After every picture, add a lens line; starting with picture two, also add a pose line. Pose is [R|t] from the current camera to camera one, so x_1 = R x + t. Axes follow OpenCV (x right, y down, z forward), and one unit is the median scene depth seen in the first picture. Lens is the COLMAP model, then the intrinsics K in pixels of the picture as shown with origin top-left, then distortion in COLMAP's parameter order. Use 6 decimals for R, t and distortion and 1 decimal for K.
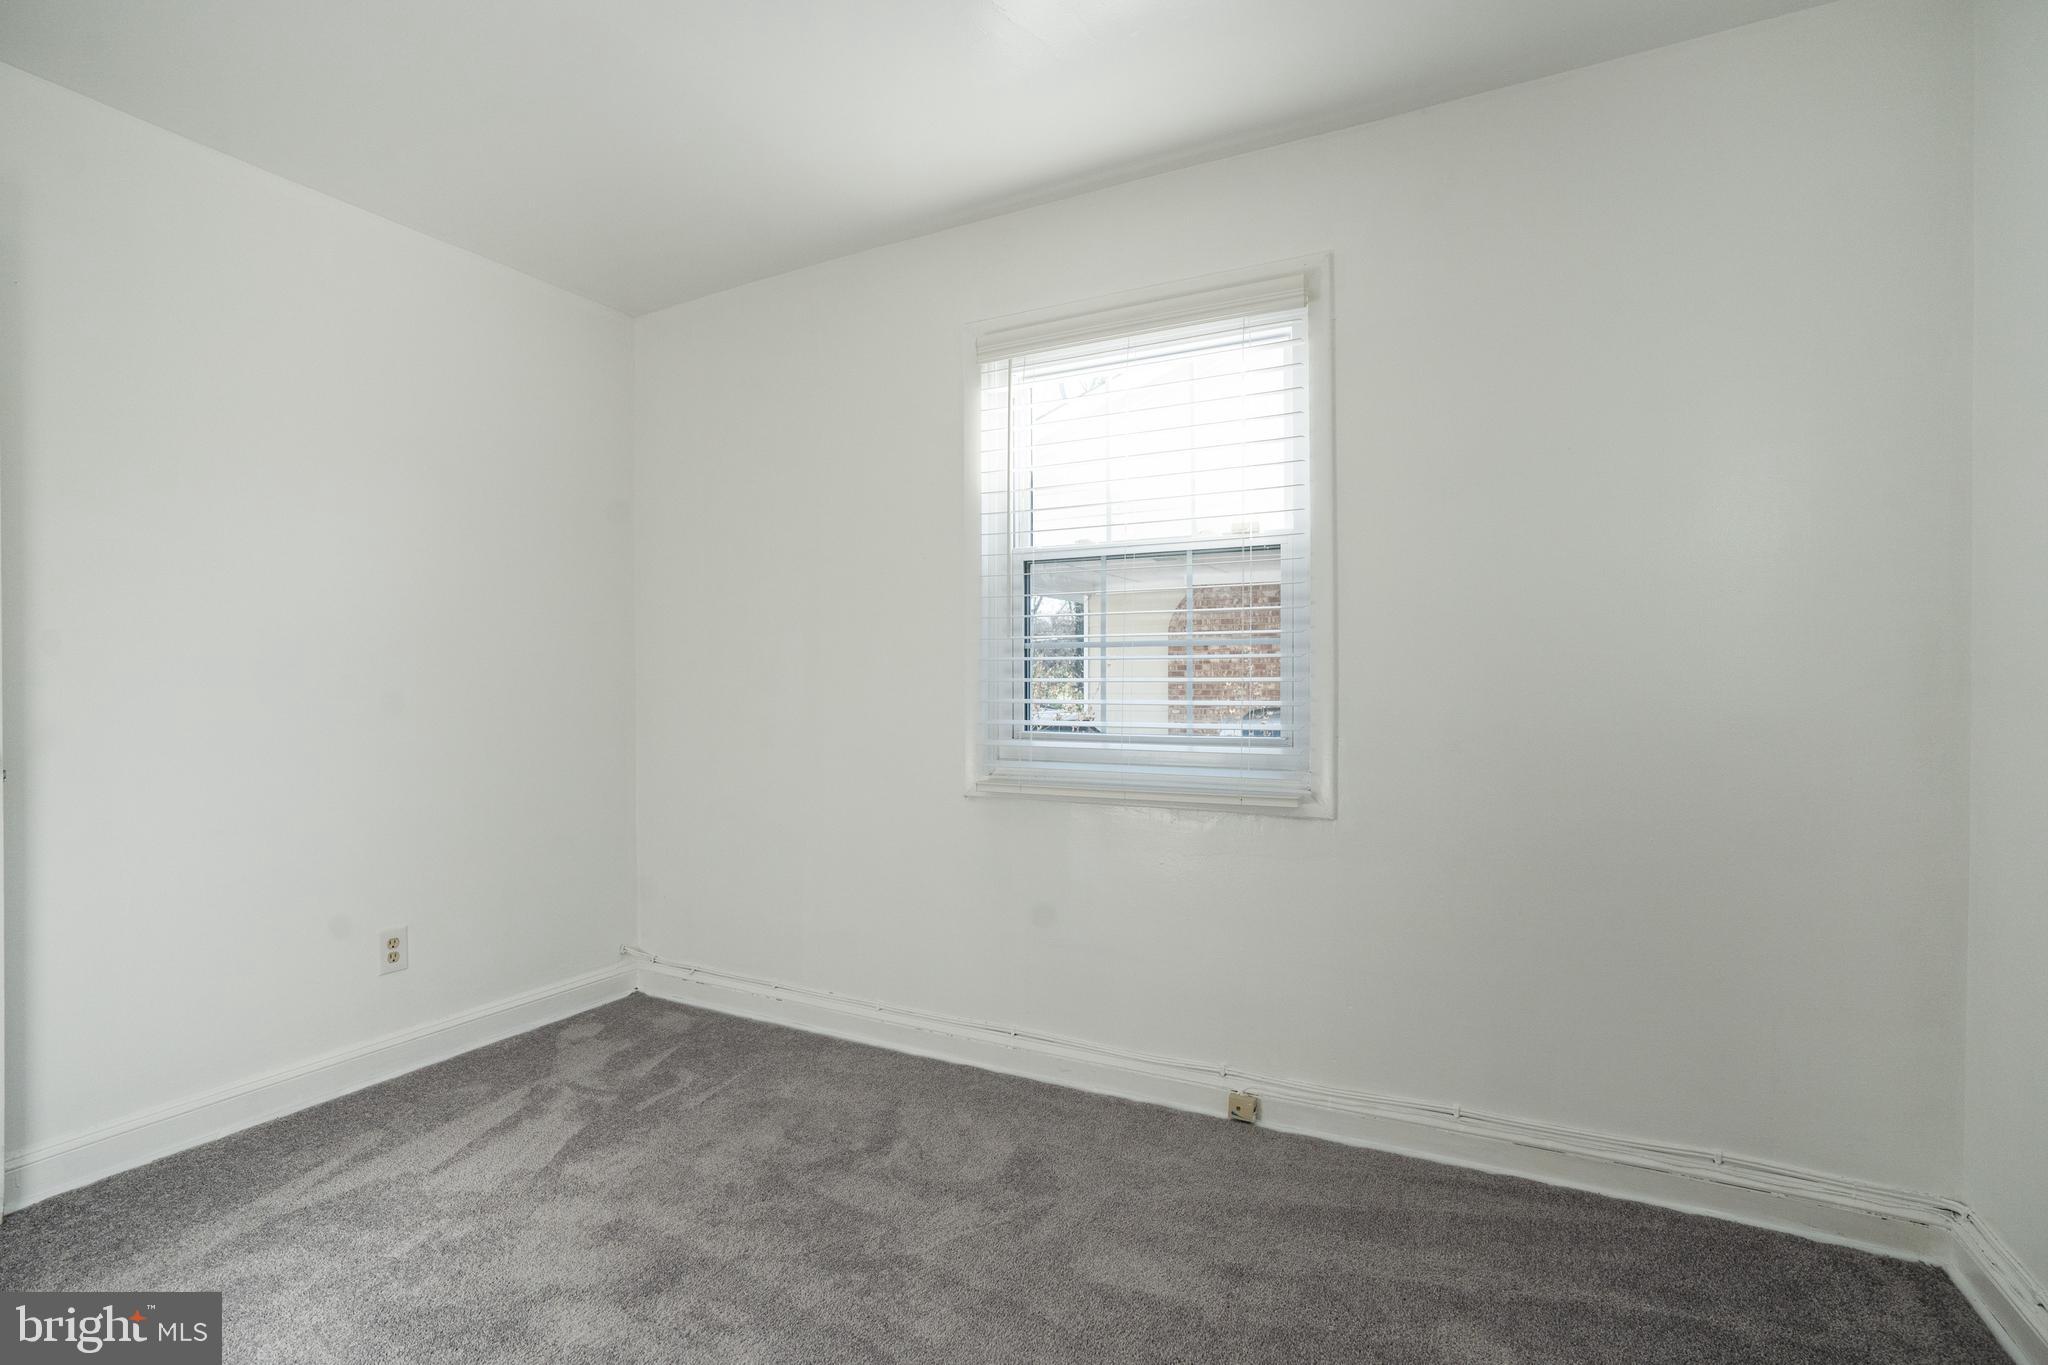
lens RADIAL K [[1013.4, 0, 1021.7], [0, 1013.4, 672.4], [0, 0, 1]] dist [-0.062842, 0.034285]
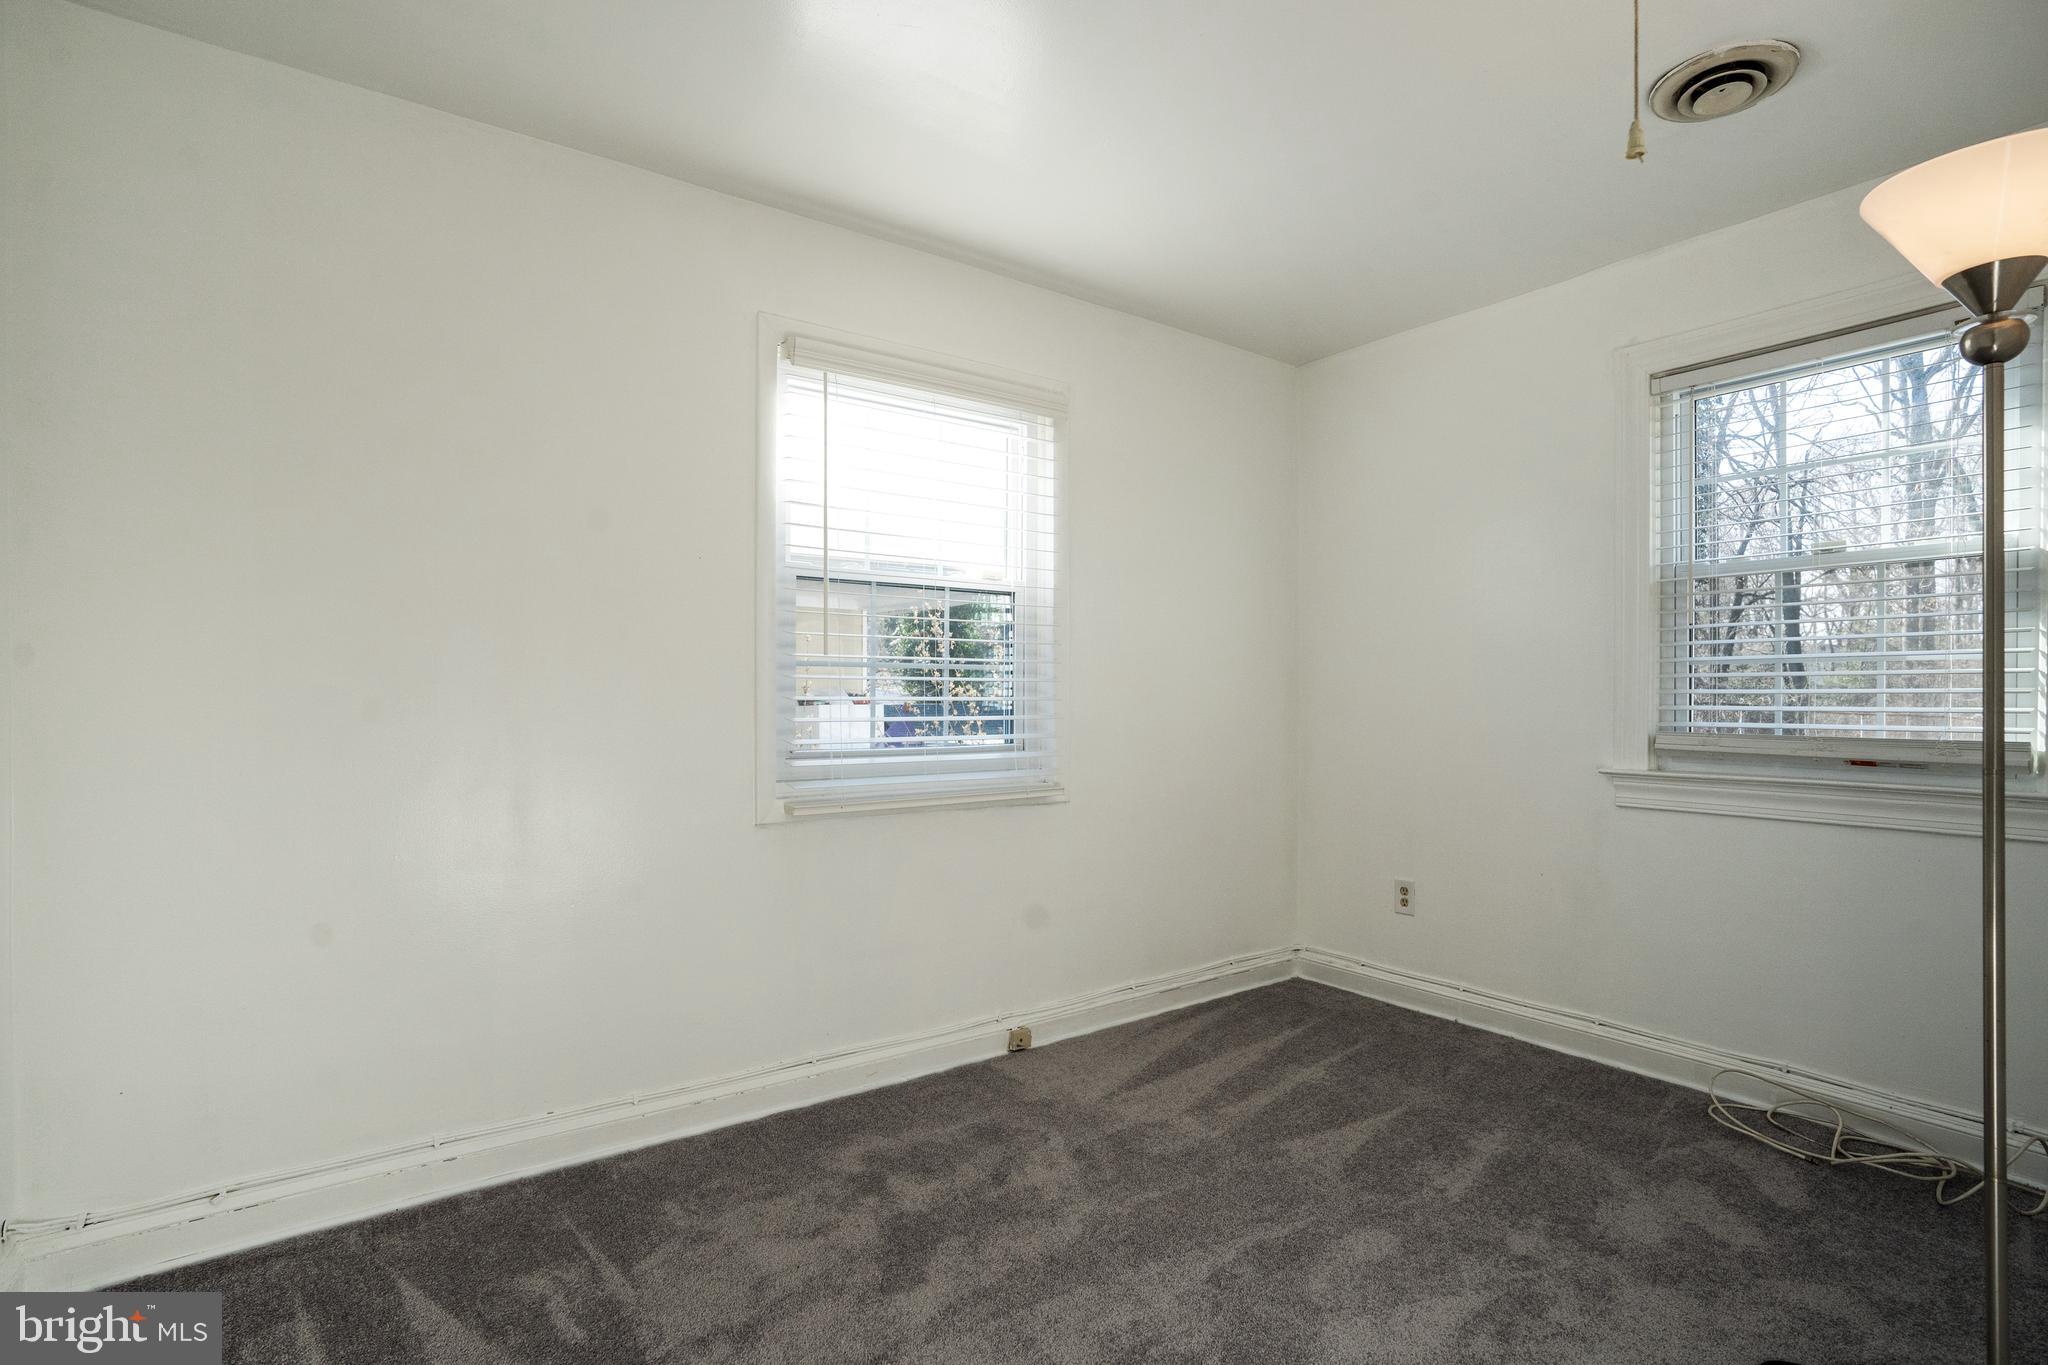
lens RADIAL K [[977.9, 0, 1016.6], [0, 977.9, 685.6], [0, 0, 1]] dist [-0.060408, 0.030762]
pose [[0.425834, 0.013369, 0.904702, -0.892901], [-0.009346, 0.999902, -0.010377, 0.003413], [-0.904753, -0.004036, 0.425918, 0.486766]]
